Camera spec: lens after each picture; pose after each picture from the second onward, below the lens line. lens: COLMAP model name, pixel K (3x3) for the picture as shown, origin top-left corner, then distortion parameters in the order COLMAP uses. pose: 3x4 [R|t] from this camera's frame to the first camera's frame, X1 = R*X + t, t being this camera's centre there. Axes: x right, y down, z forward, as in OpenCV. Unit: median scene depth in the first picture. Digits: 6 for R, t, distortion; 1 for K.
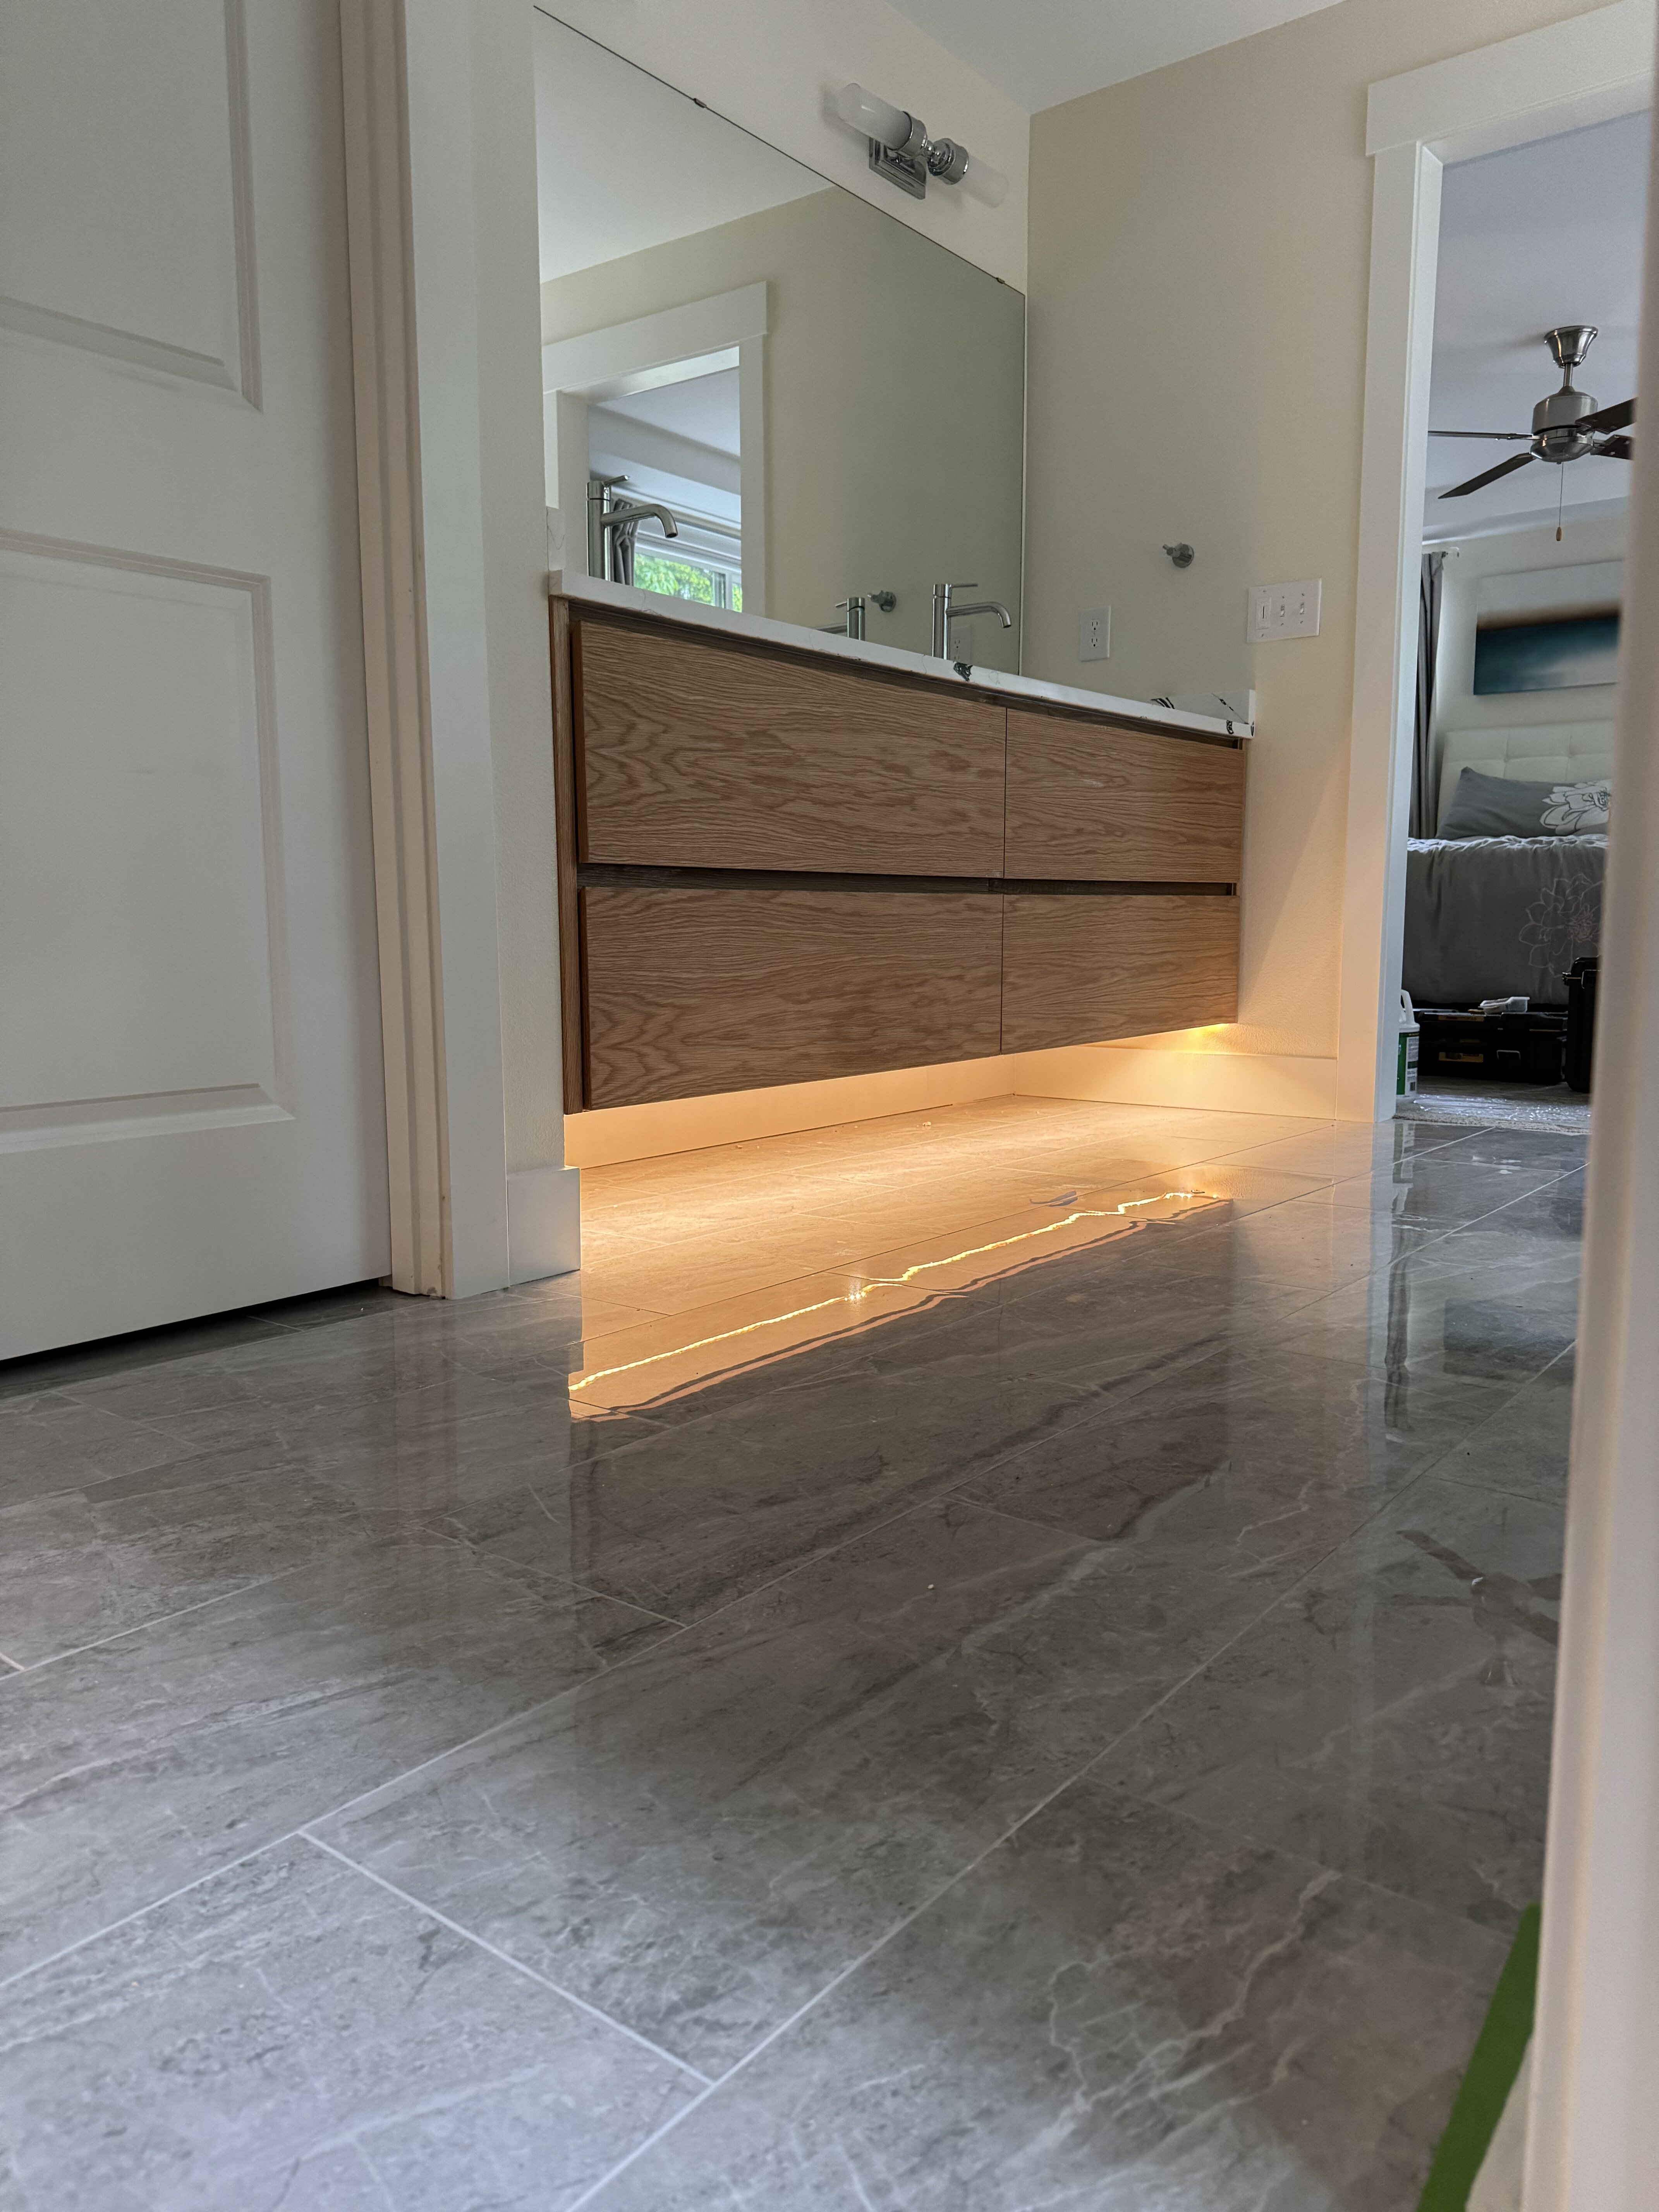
lens RADIAL K [[1585.0, 0, 816.7], [0, 1585.0, 1114.3], [0, 0, 1]] dist [0.019314, -0.018707]
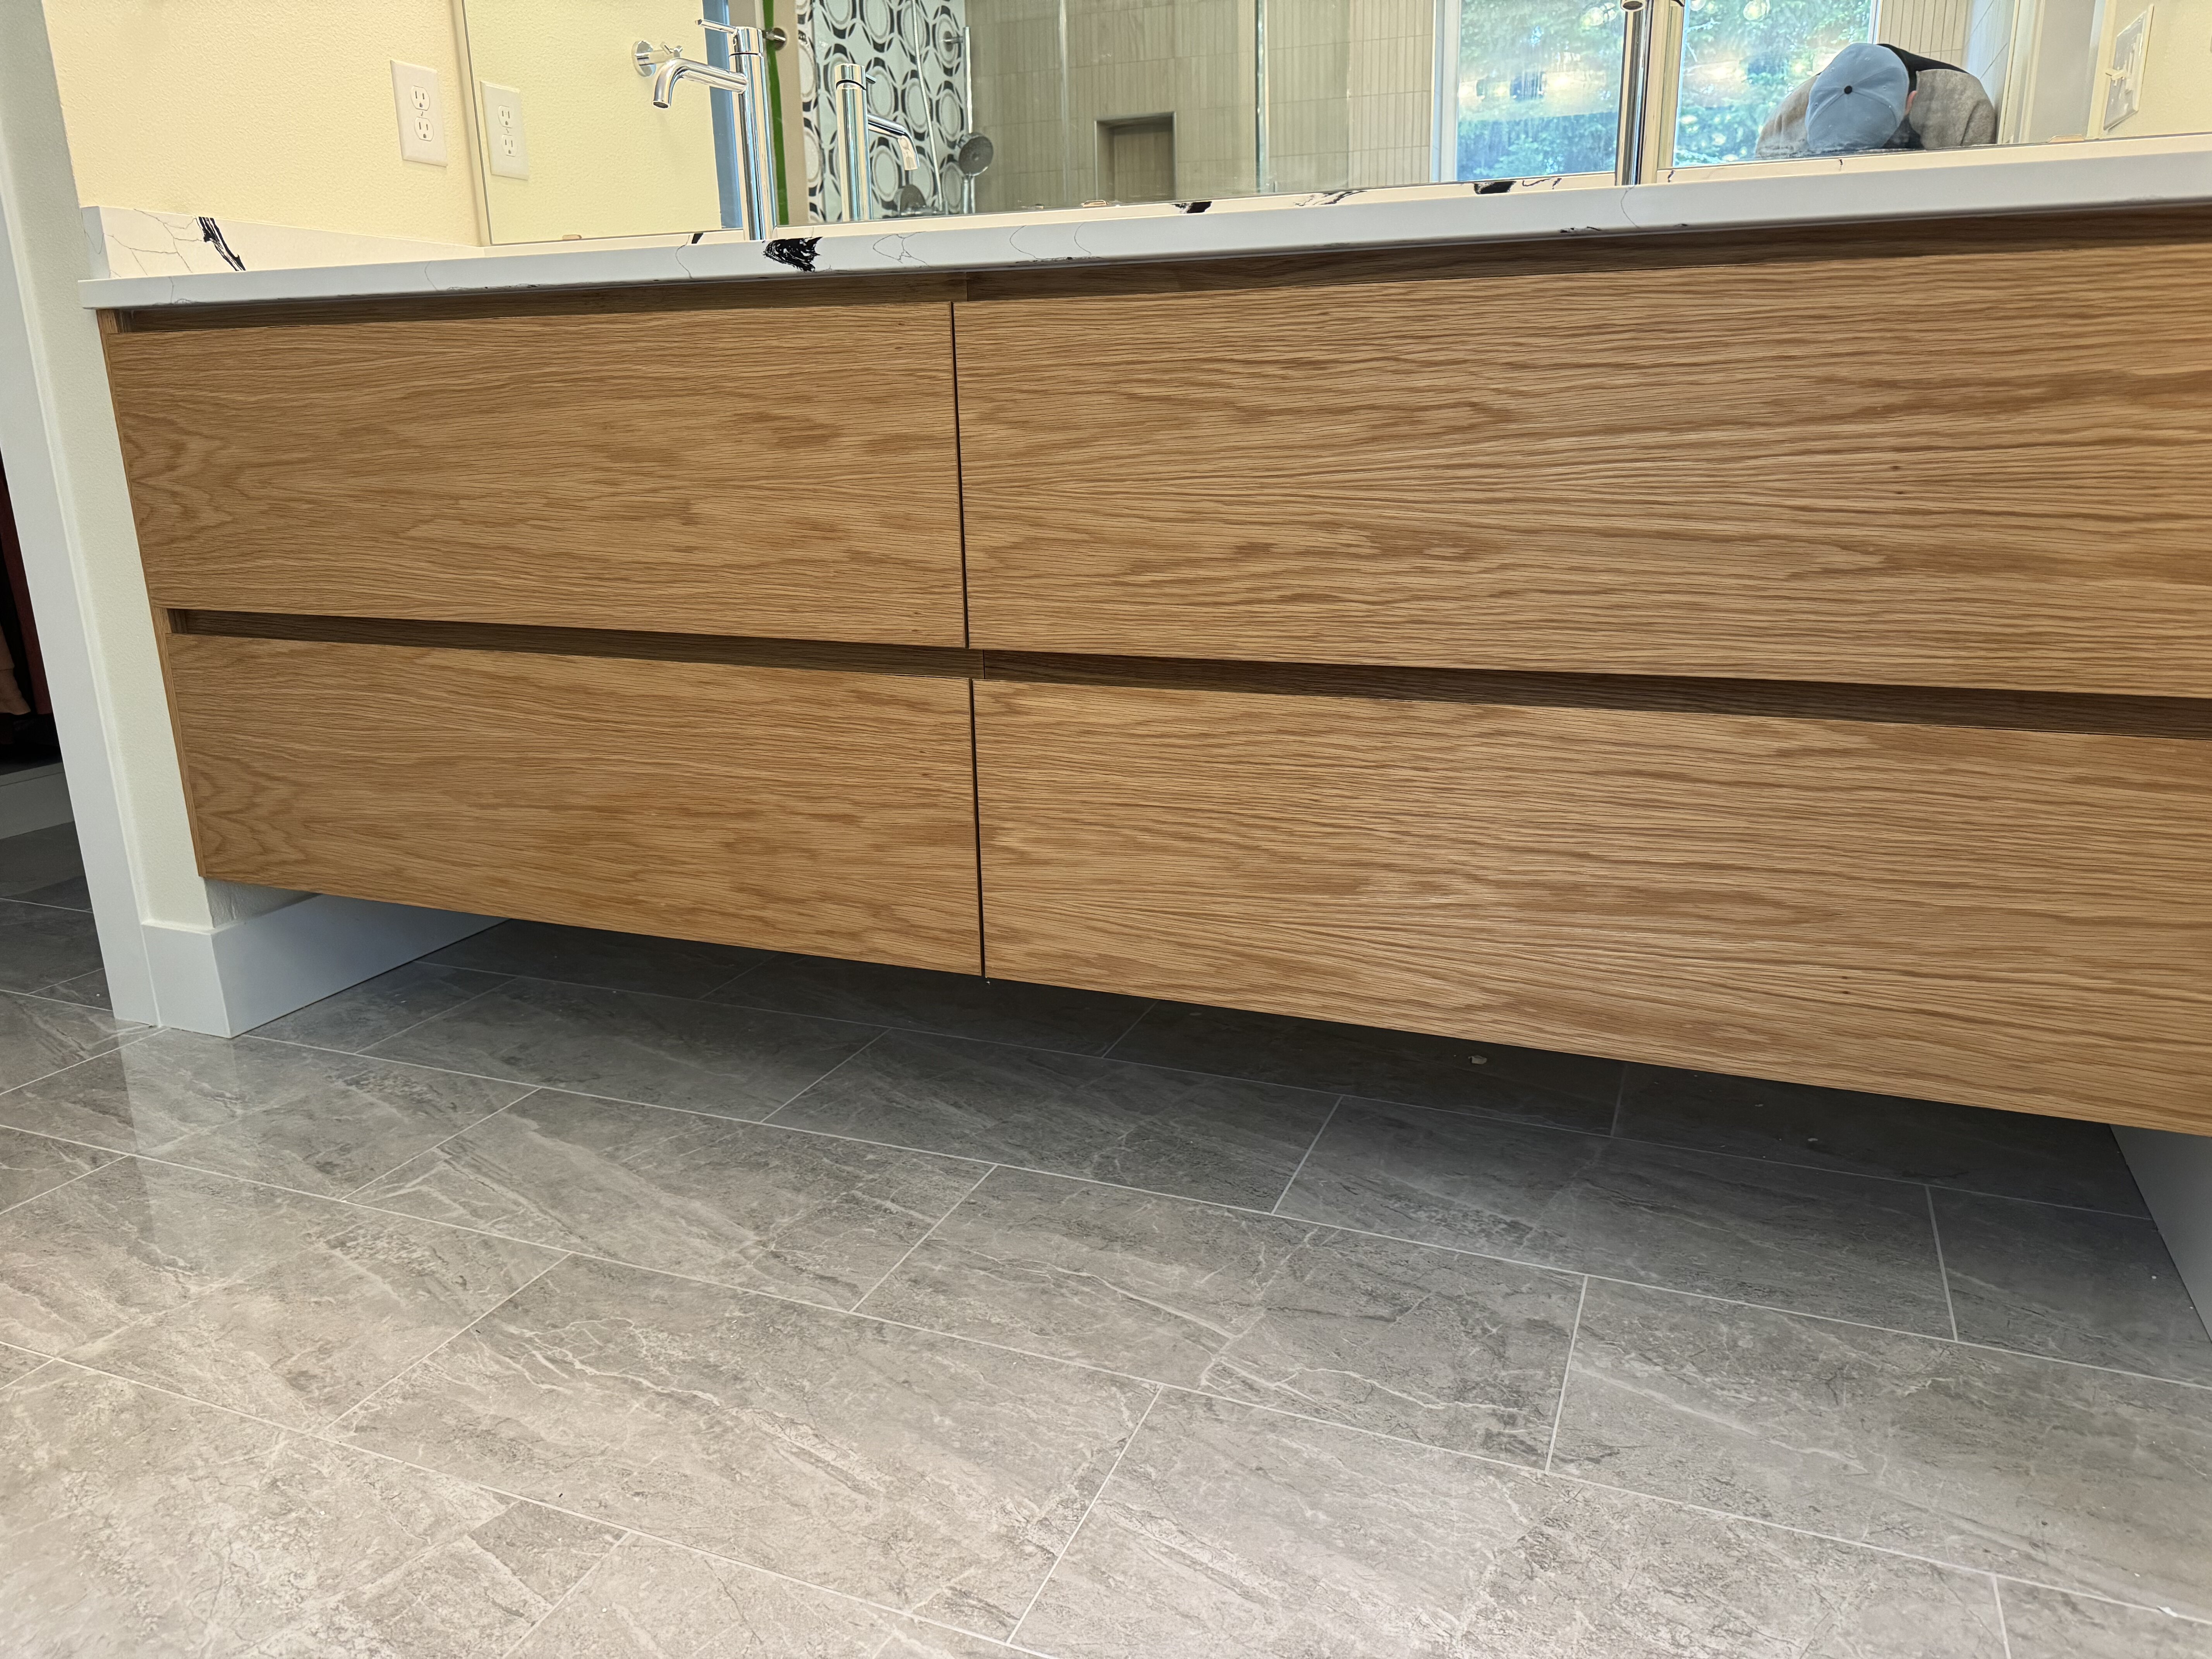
lens RADIAL K [[1585.0, 0, 1107.8], [0, 1585.0, 821.5], [0, 0, 1]] dist [0.019314, -0.018707]
pose [[0.277764, 0.240700, -0.930006, 0.679134], [-0.106283, 0.969858, 0.219271, -0.232763], [0.954752, 0.037938, 0.294974, 0.989573]]
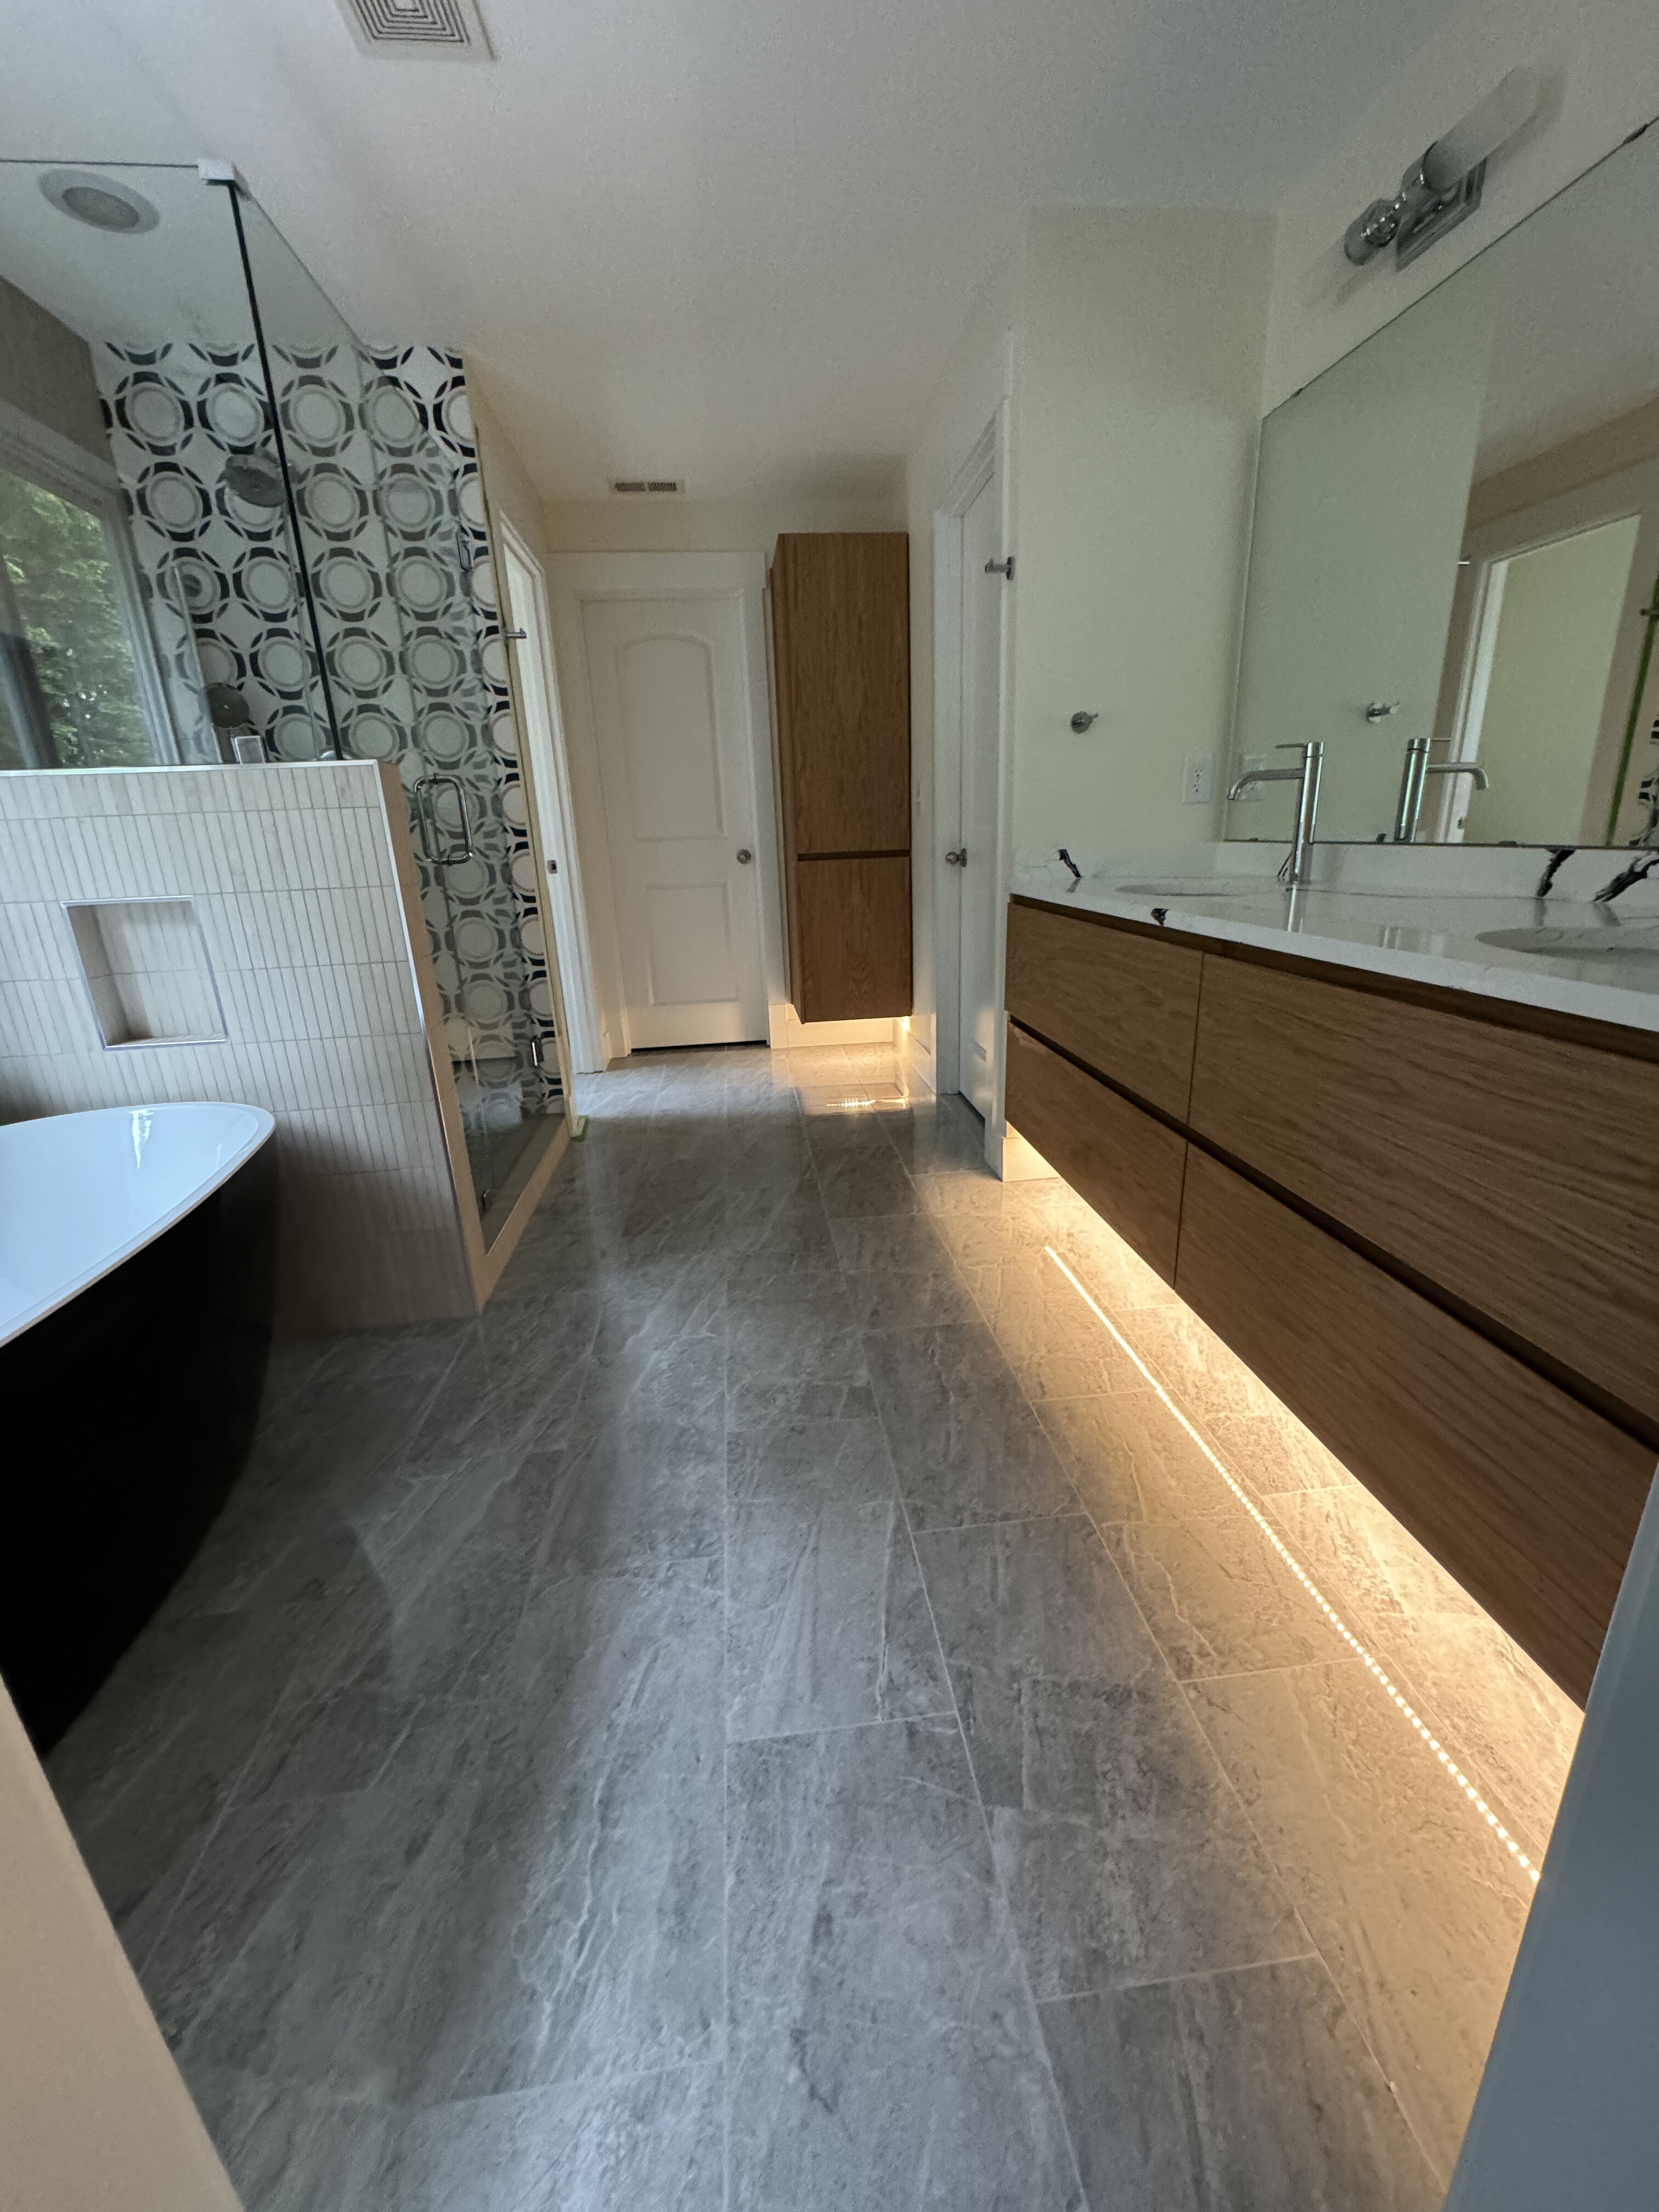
lens RADIAL K [[874.7, 0, 832.4], [0, 874.7, 1108.7], [0, 0, 1]] dist [-0.001131, 0.000548]
pose [[-0.711211, 0.235934, -0.662204, 0.683911], [-0.057177, 0.919462, 0.388999, -0.389133], [0.700650, 0.314523, -0.640441, 1.309176]]
